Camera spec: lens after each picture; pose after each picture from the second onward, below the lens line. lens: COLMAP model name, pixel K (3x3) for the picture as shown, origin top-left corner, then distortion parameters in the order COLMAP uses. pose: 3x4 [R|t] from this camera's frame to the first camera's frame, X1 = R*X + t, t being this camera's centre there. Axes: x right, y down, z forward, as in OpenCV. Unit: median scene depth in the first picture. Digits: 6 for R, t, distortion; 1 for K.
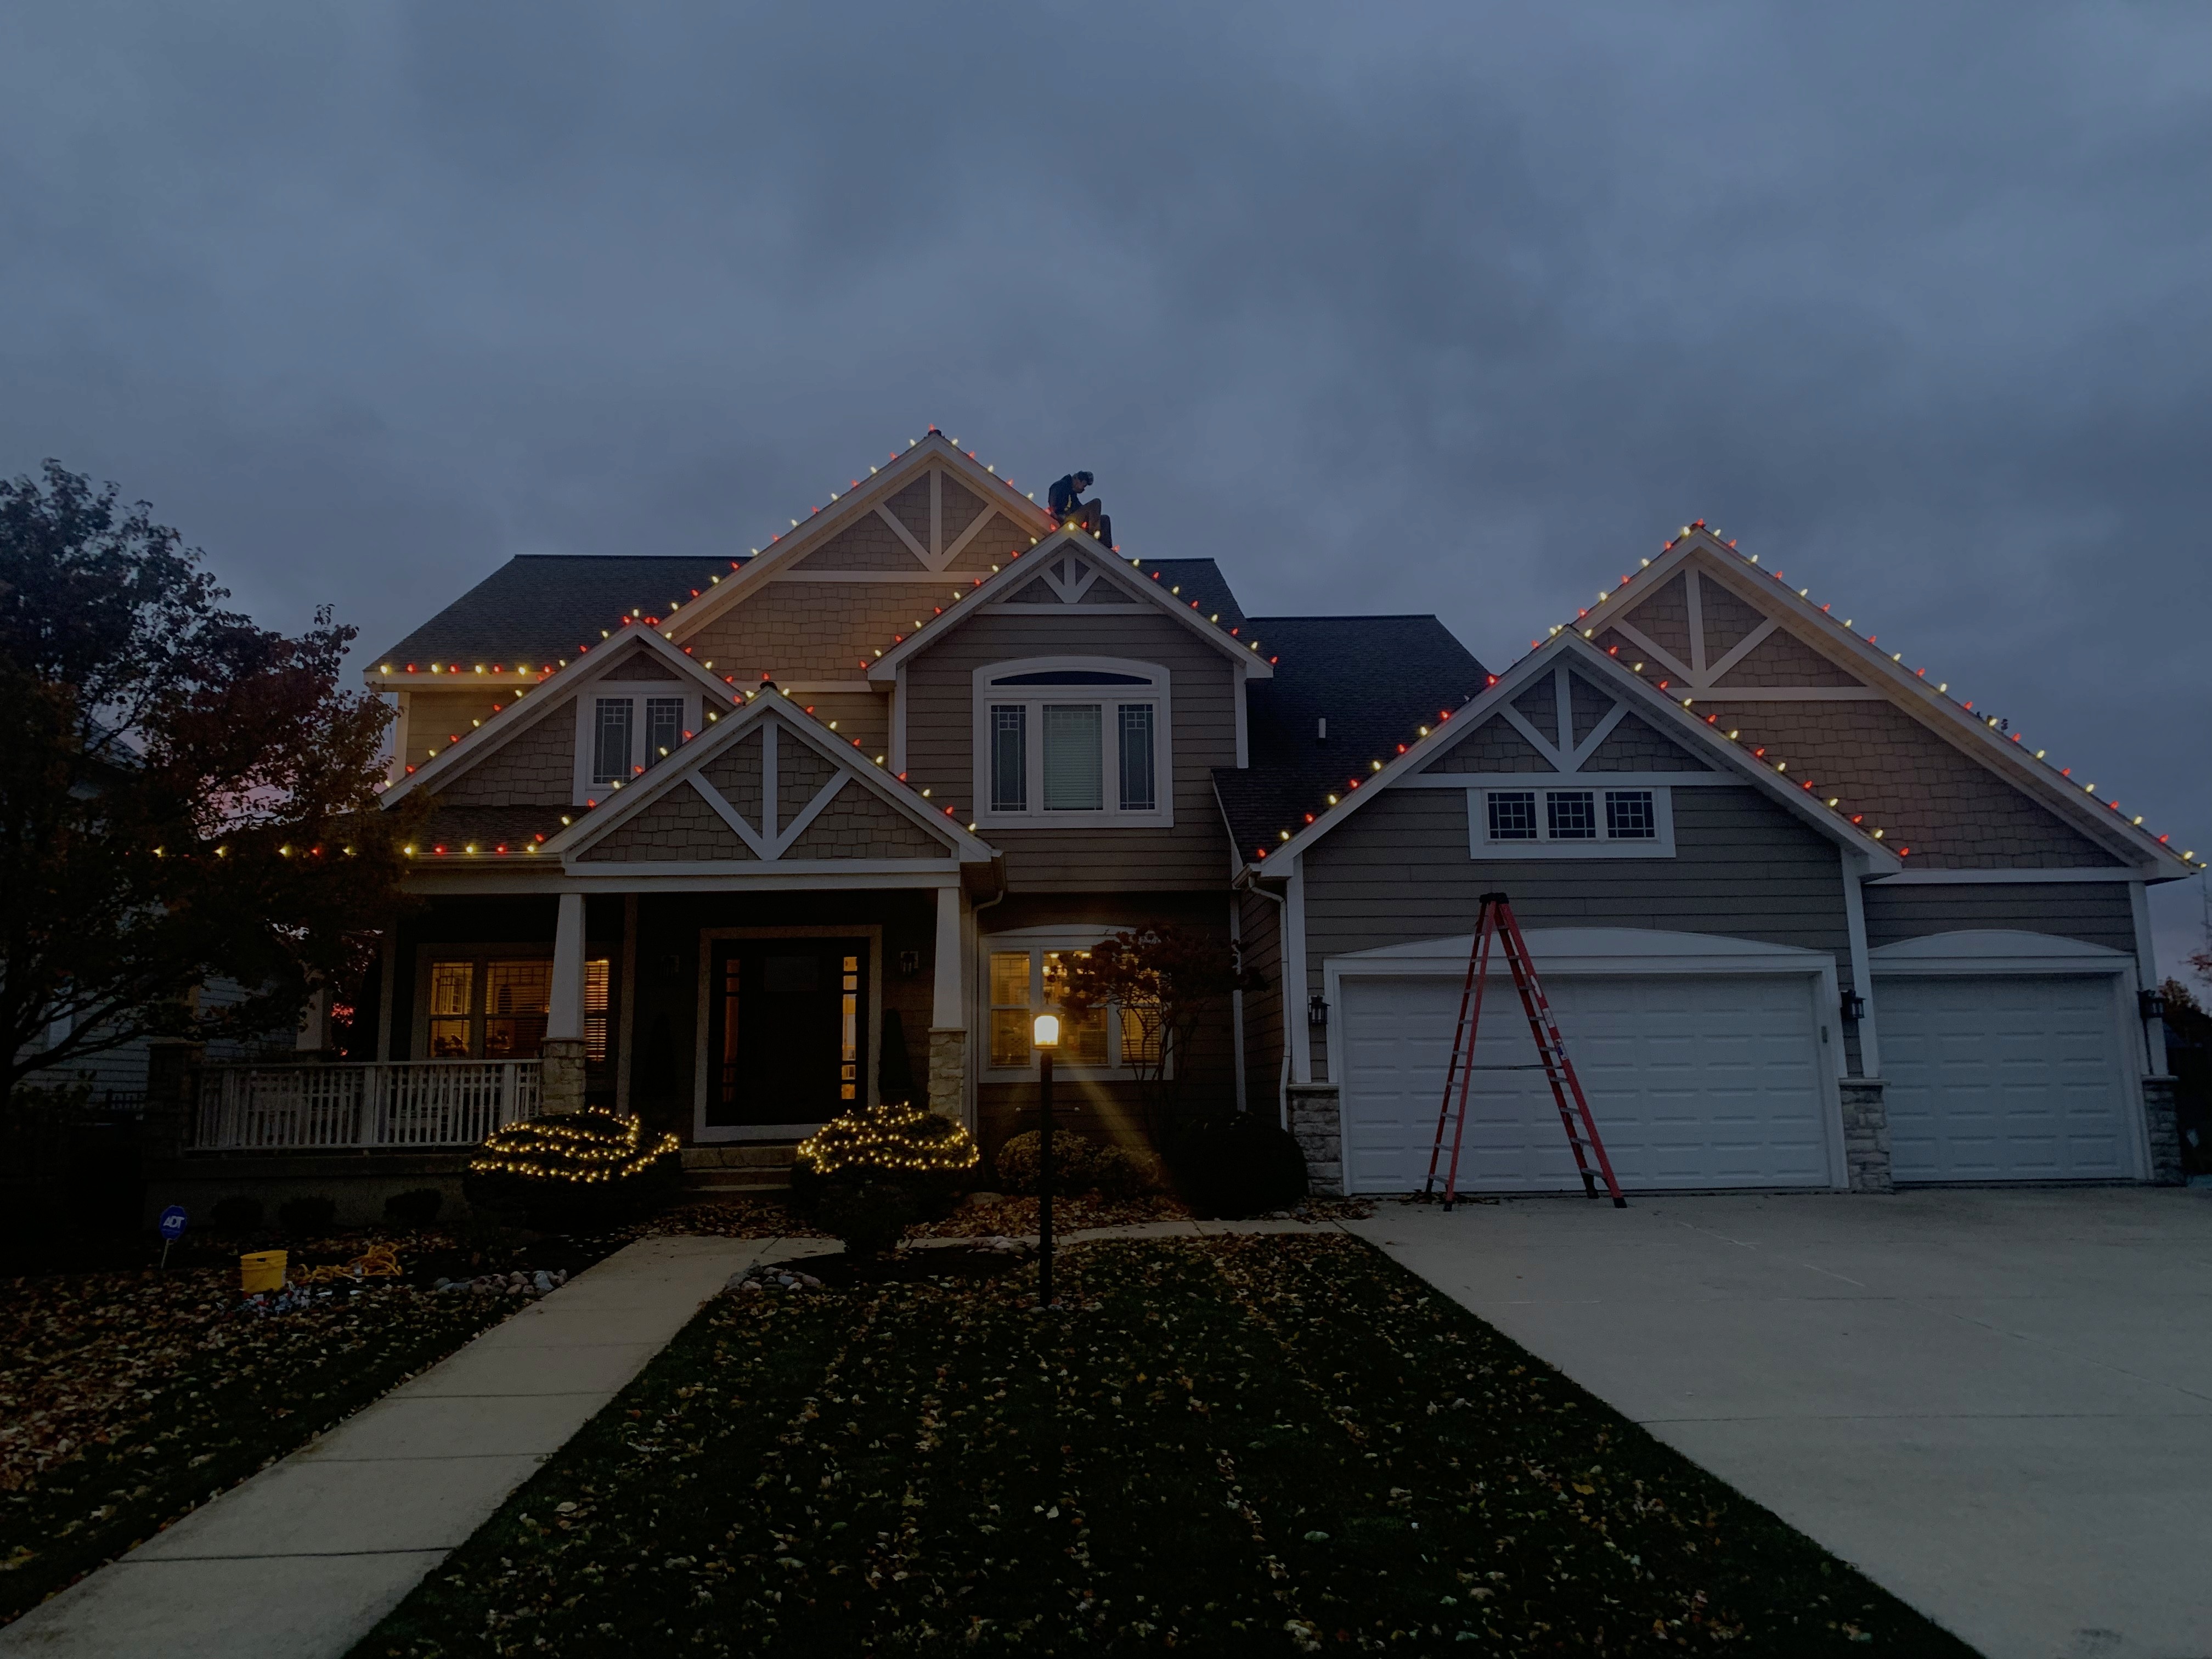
lens RADIAL K [[1660.8, 0, 1106.7], [0, 1660.8, 798.6], [0, 0, 1]] dist [0.101907, -0.130556]
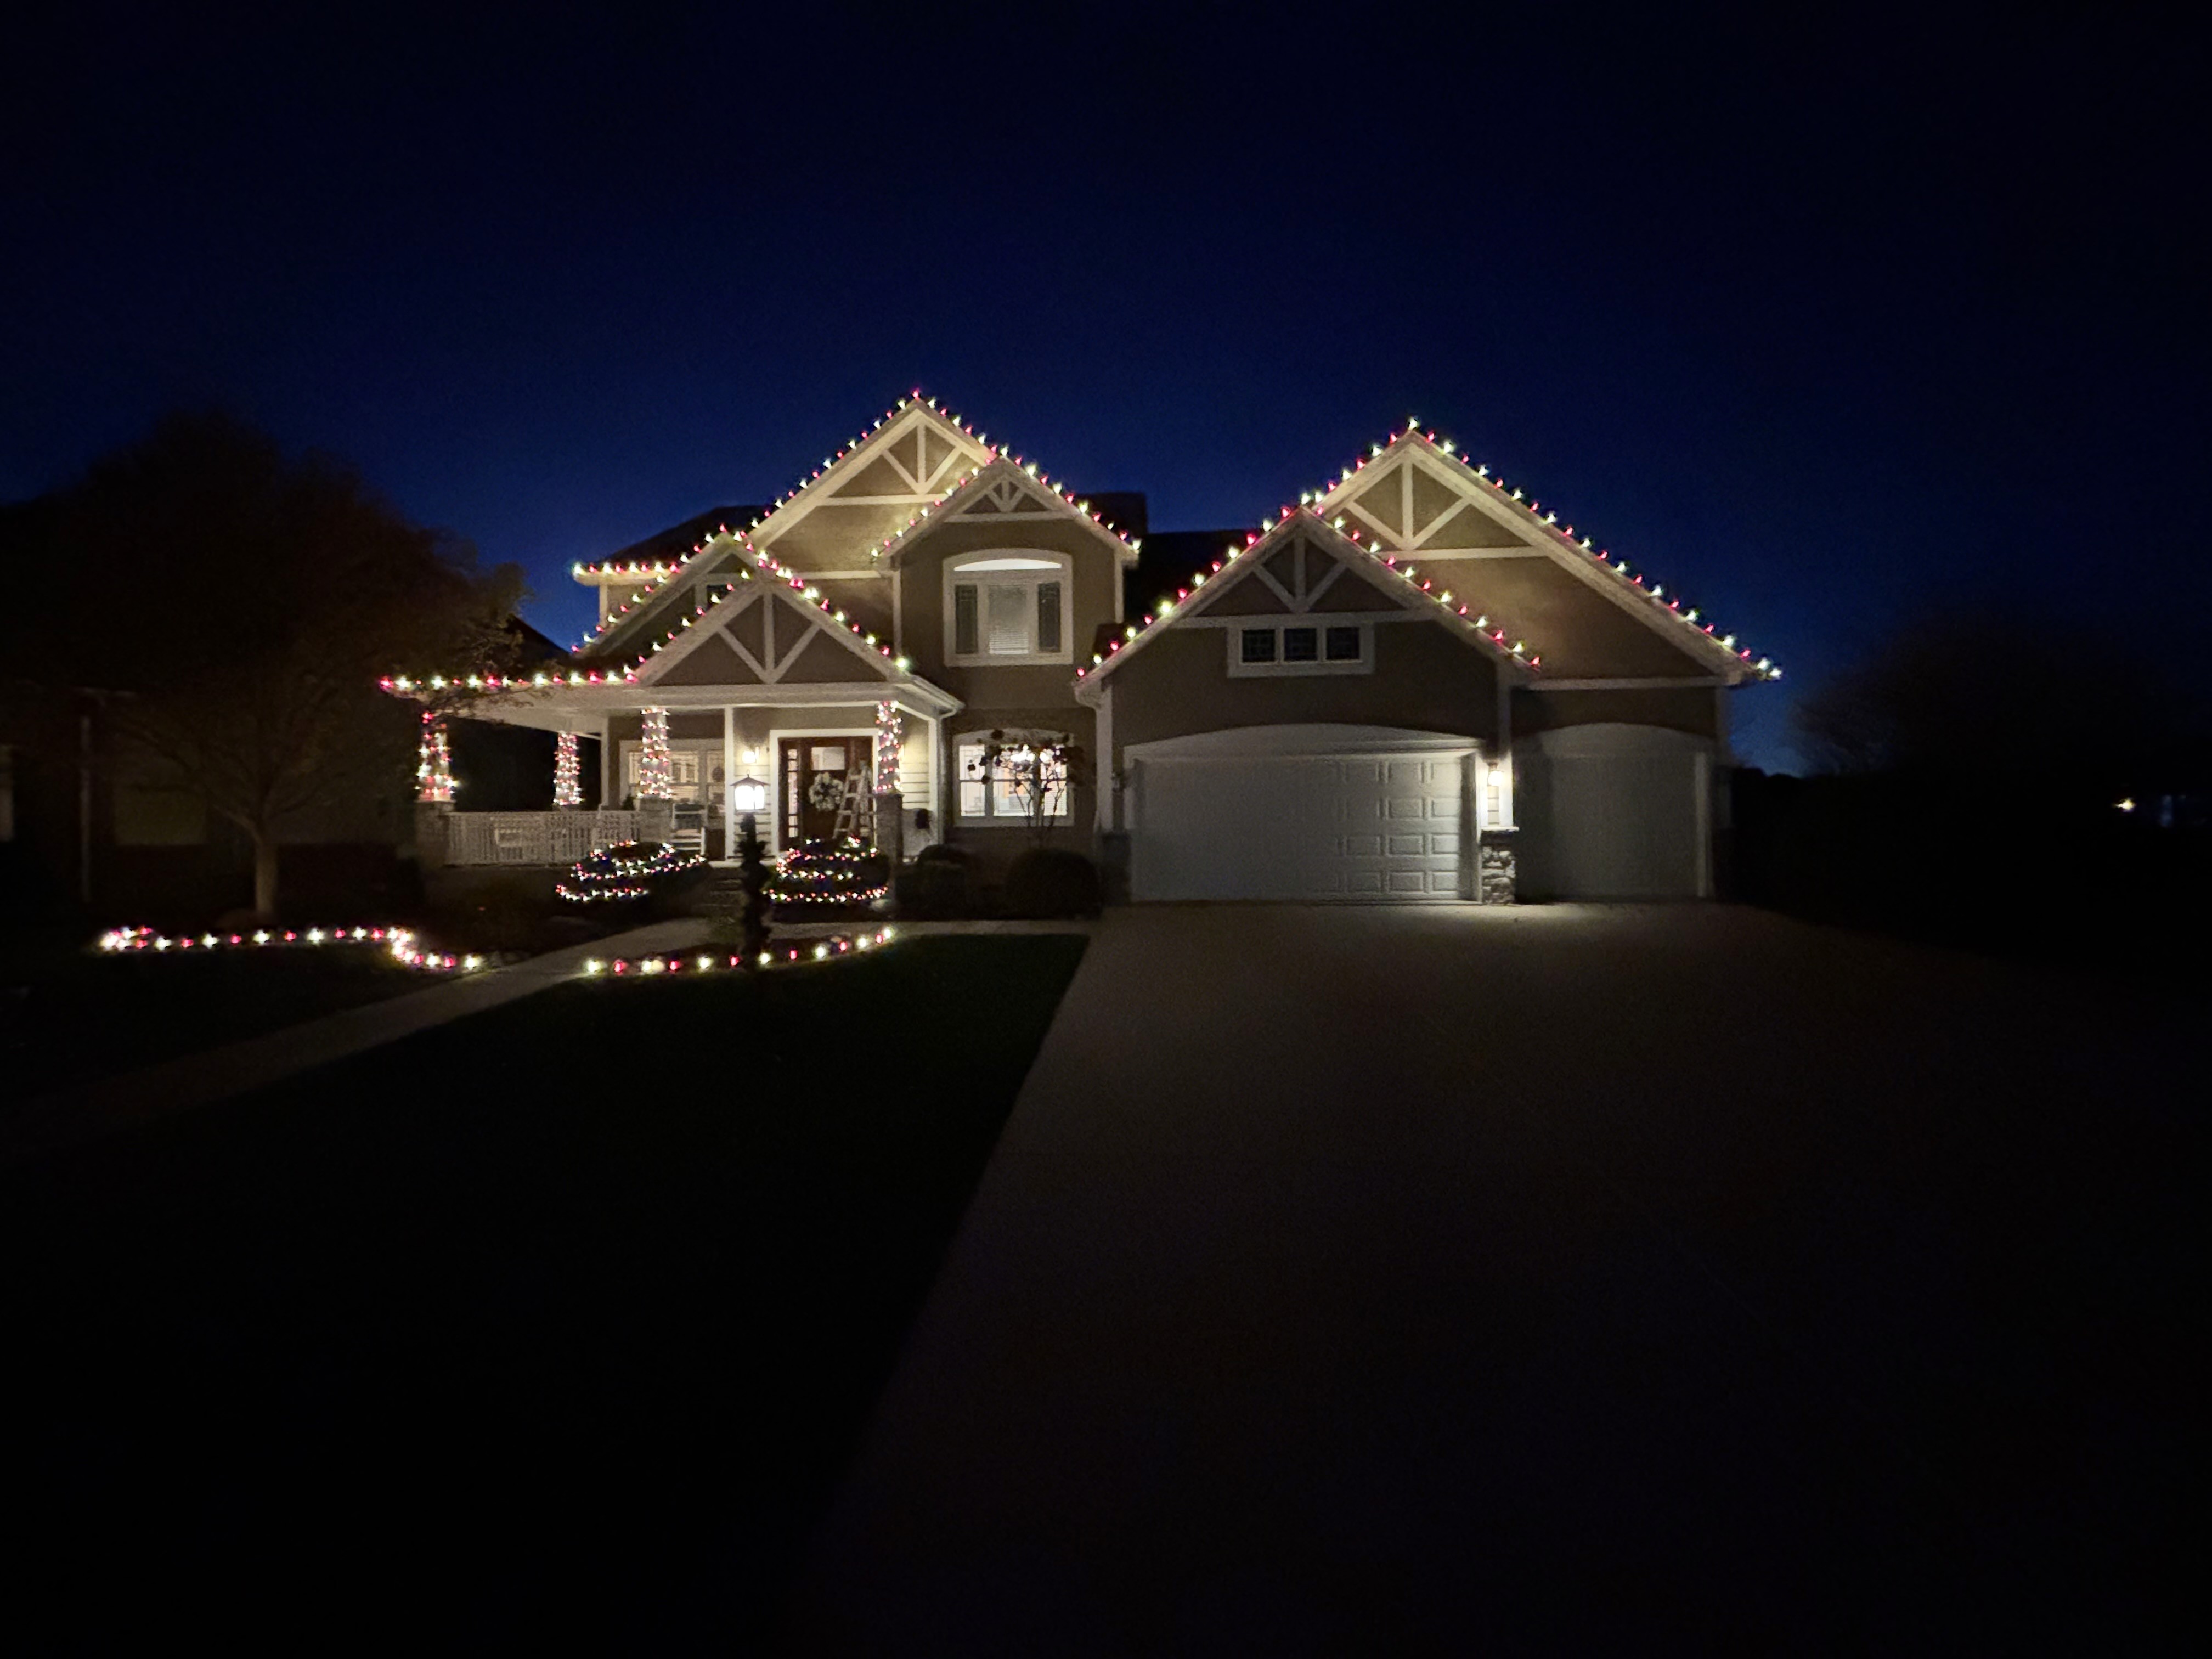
lens RADIAL K [[886.4, 0, 1099.3], [0, 886.4, 830.6], [0, 0, 1]] dist [0.000385, 0.000016]
pose [[0.992130, 0.005426, -0.125094, 0.201538], [0.017199, 0.983686, 0.179071, 0.027638], [0.124025, -0.179813, 0.975851, 0.214494]]
